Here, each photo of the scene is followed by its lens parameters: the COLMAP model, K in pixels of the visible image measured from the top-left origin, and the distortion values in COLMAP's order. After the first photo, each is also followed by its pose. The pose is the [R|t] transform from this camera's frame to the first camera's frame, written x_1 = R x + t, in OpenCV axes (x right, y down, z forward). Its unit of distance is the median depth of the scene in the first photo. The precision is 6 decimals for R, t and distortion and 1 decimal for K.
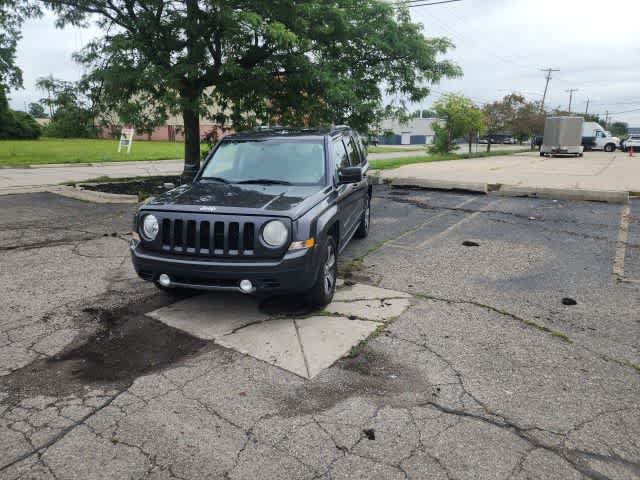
lens RADIAL K [[427.3, 0, 321.4], [0, 427.3, 233.9], [0, 0, 1]] dist [0.076671, -0.066326]
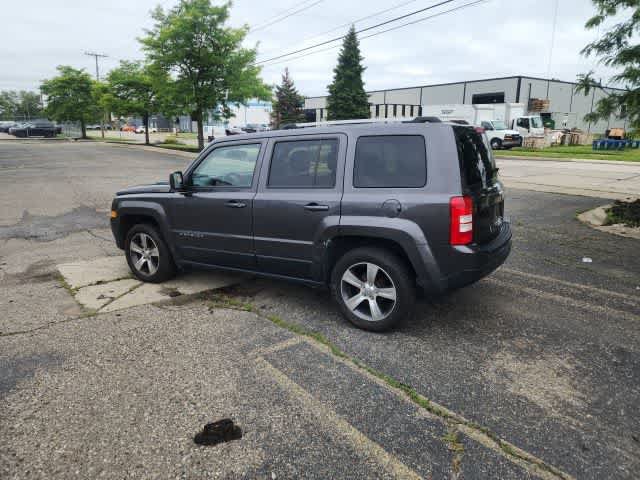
lens RADIAL K [[427.3, 0, 315.3], [0, 427.3, 227.6], [0, 0, 1]] dist [0.076671, -0.066326]
pose [[-0.295208, 0.198832, -0.934515, 1.094025], [-0.208646, 0.941083, 0.266139, -0.445058], [0.932373, 0.273549, -0.236329, 1.935328]]
